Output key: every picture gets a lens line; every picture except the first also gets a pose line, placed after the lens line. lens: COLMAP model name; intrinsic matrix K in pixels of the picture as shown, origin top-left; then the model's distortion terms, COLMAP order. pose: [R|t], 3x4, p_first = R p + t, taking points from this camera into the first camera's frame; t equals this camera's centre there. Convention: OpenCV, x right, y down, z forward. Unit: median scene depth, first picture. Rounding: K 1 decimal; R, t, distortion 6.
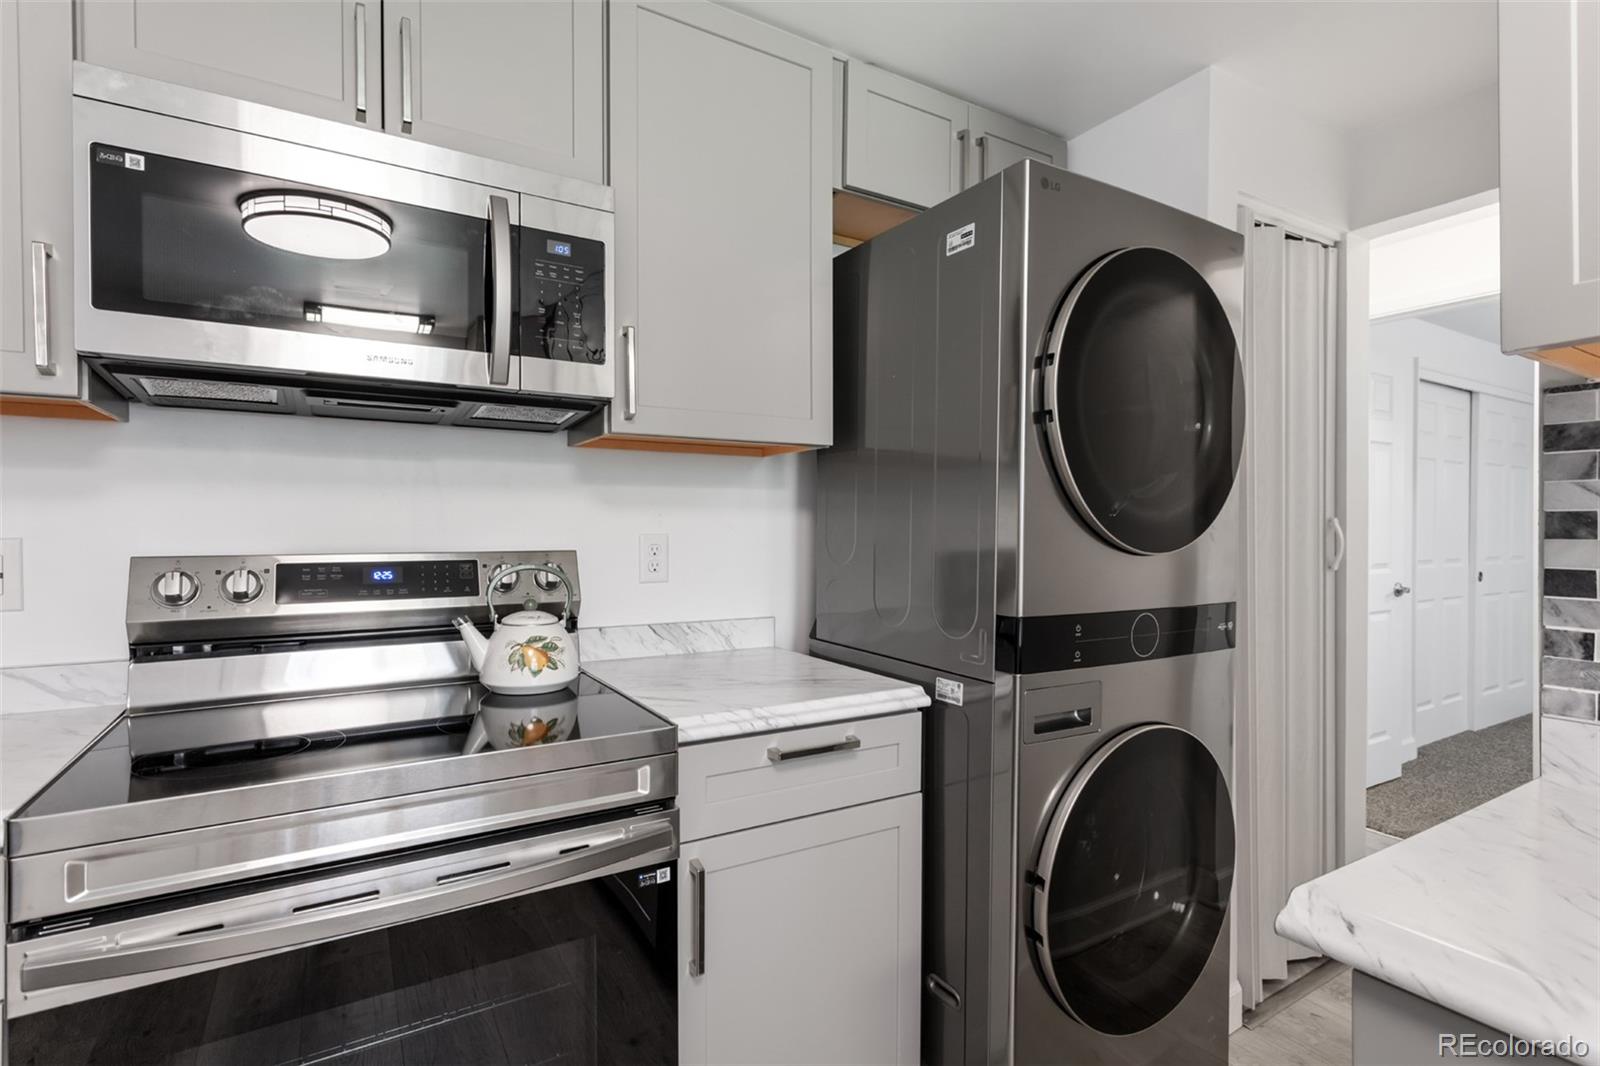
lens RADIAL K [[775.2, 0, 796.3], [0, 775.2, 534.2], [0, 0, 1]] dist [0.016289, -0.000071]
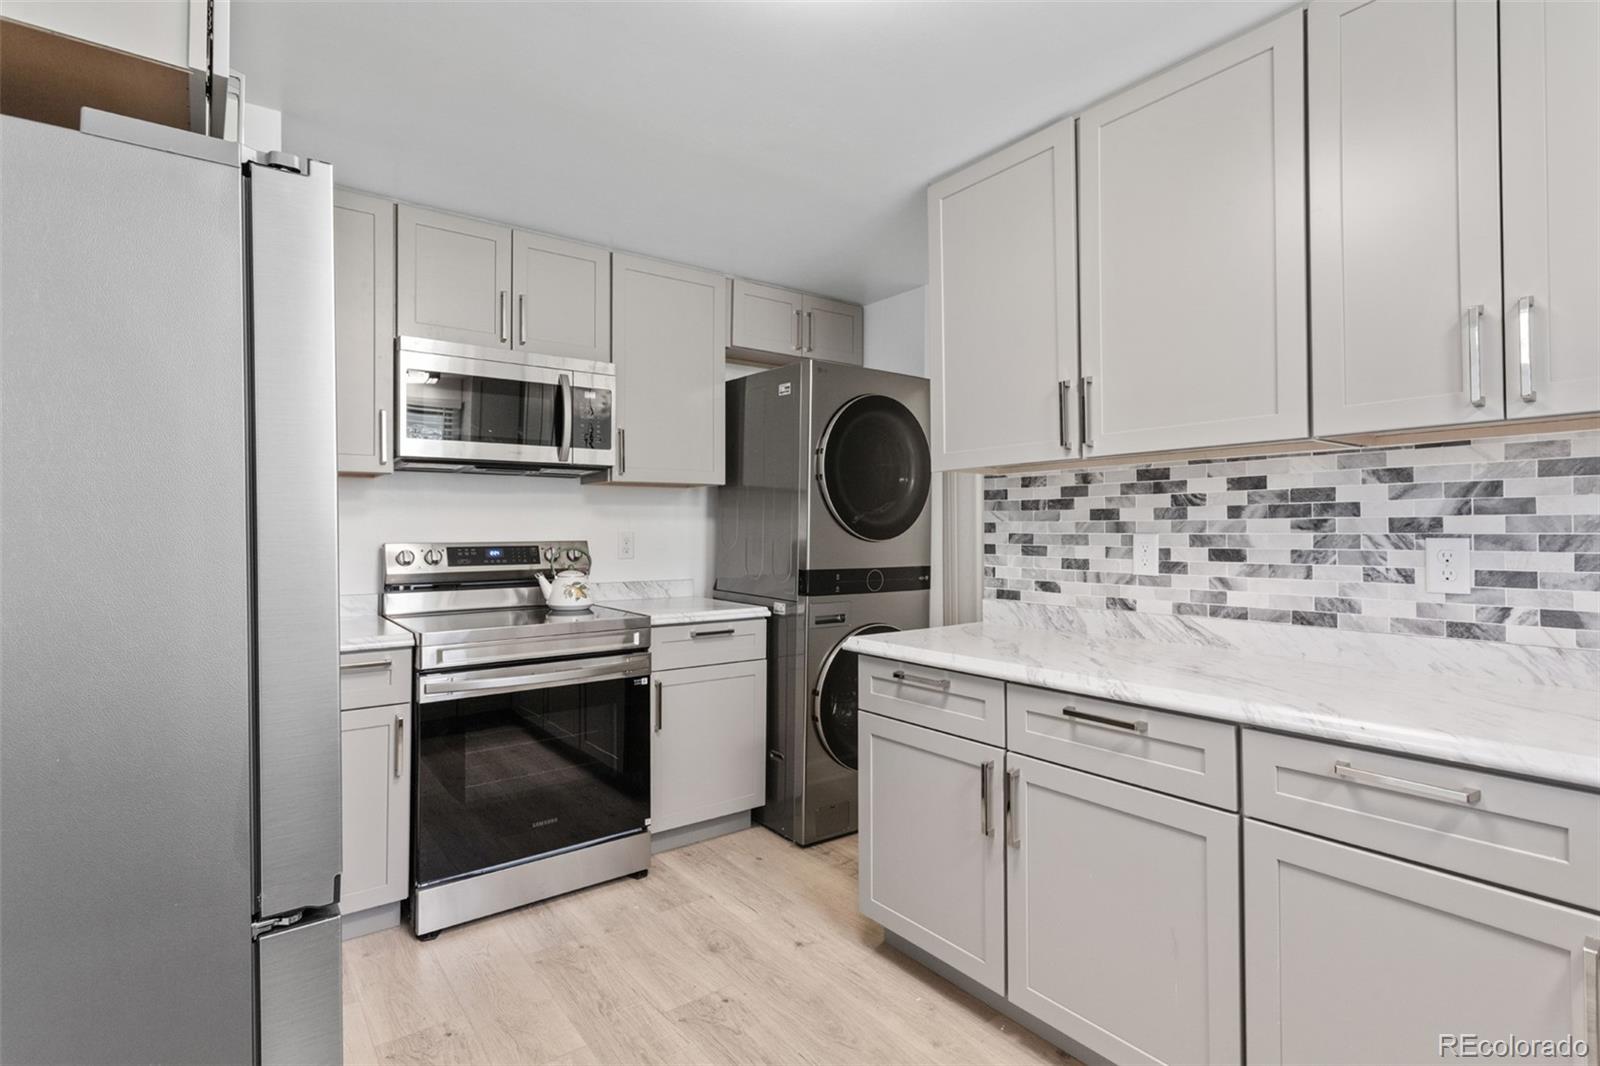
lens RADIAL K [[775.2, 0, 794.0], [0, 775.2, 507.0], [0, 0, 1]] dist [0.016289, -0.000071]
pose [[0.995025, 0.001213, 0.099620, 0.031725], [0.002201, 0.999414, -0.034153, 0.004886], [-0.099604, 0.034203, 0.994439, -1.080434]]
